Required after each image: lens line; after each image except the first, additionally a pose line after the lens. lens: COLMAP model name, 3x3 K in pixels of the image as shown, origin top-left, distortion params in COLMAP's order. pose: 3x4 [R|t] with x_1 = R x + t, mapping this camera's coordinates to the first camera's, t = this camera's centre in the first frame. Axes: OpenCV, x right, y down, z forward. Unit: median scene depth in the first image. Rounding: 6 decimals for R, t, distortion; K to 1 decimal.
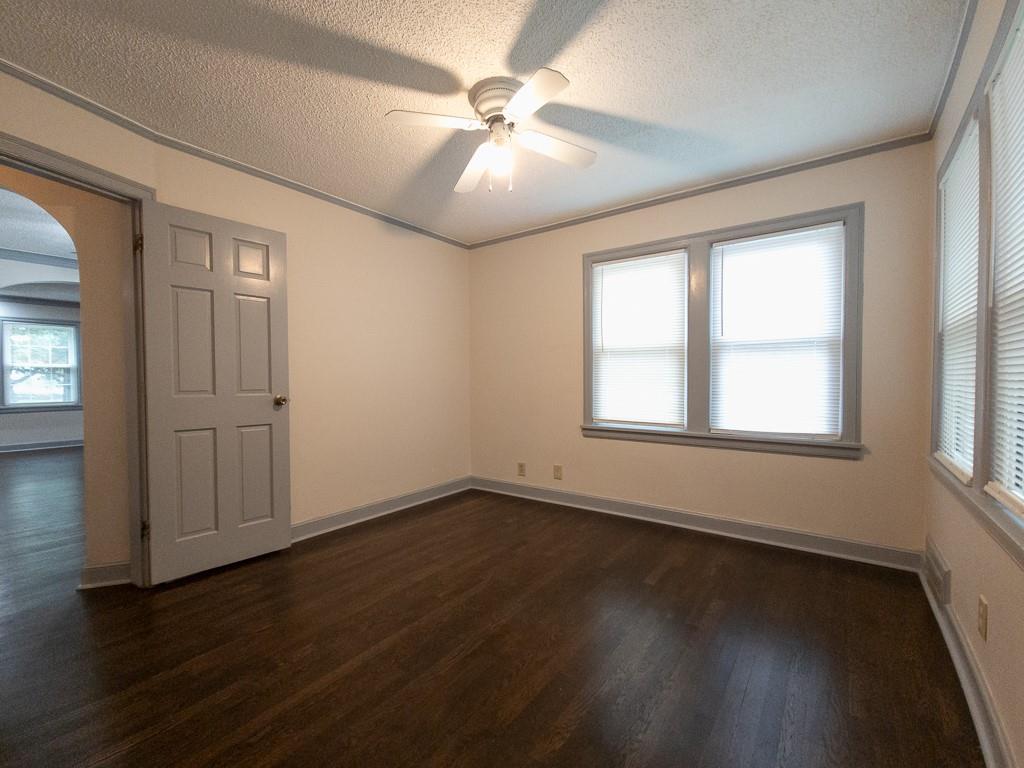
lens RADIAL K [[427.4, 0, 512.3], [0, 427.4, 387.5], [0, 0, 1]] dist [0.002828, -0.006764]
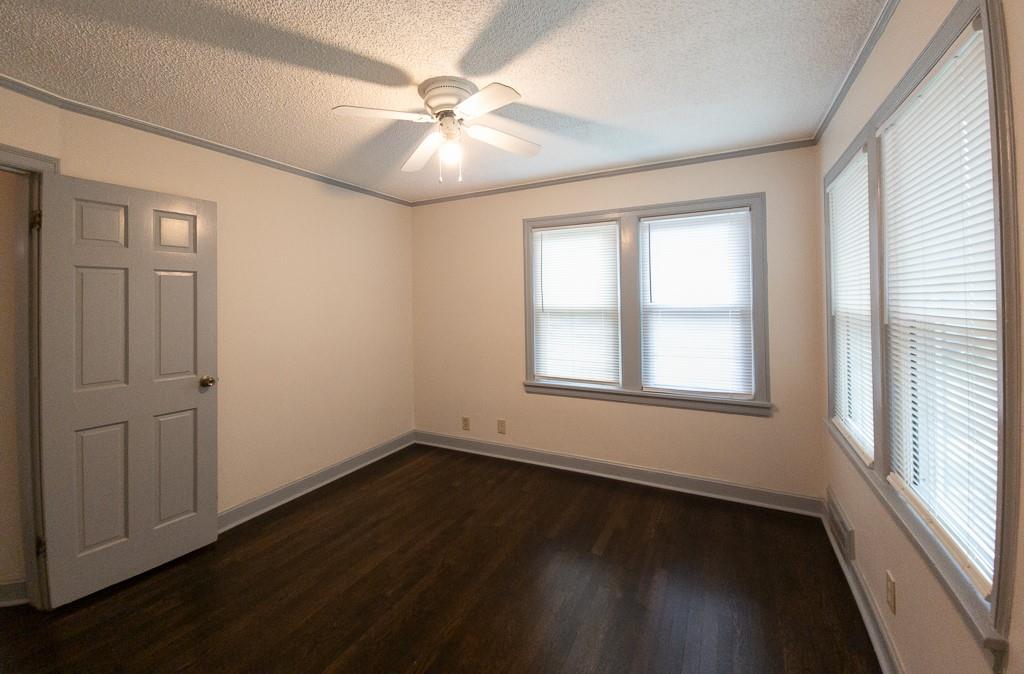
lens RADIAL K [[402.7, 0, 511.1], [0, 402.7, 293.2], [0, 0, 1]] dist [-0.000839, -0.004920]
pose [[0.988098, -0.006802, 0.153672, -0.028388], [0.013536, 0.998991, -0.042820, -0.126067], [-0.153226, 0.044390, 0.987194, 0.037822]]
